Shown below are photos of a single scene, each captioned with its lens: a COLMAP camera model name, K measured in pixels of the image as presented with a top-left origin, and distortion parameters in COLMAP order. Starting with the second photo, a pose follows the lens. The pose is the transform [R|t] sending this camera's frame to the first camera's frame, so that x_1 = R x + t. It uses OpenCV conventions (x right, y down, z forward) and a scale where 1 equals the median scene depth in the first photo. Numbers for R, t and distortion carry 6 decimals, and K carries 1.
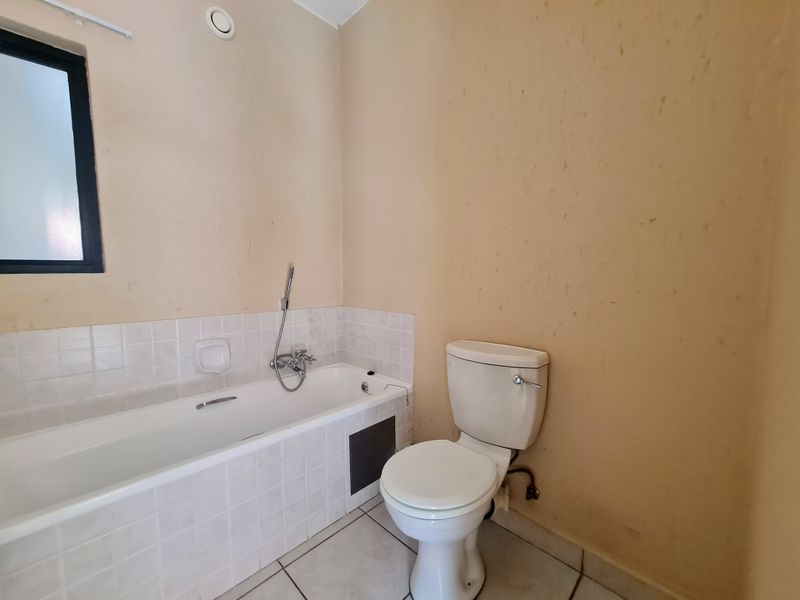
lens RADIAL K [[326.0, 0, 396.3], [0, 326.0, 302.9], [0, 0, 1]] dist [-0.002993, 0.000133]
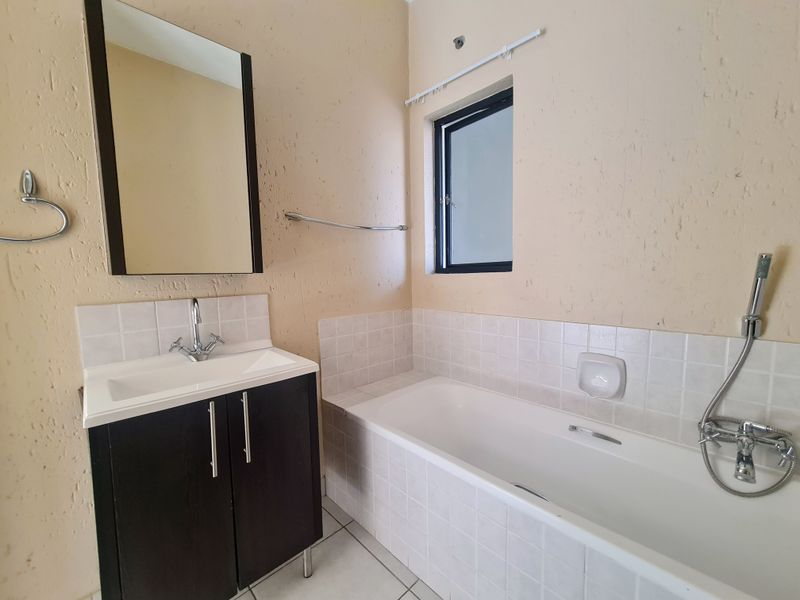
lens RADIAL K [[326.0, 0, 396.3], [0, 326.0, 302.9], [0, 0, 1]] dist [-0.002993, 0.000133]
pose [[-0.002774, 0.095173, -0.995457, 0.210911], [-0.071531, 0.992892, 0.095127, -0.053862], [0.997434, 0.071470, 0.004054, 0.511034]]
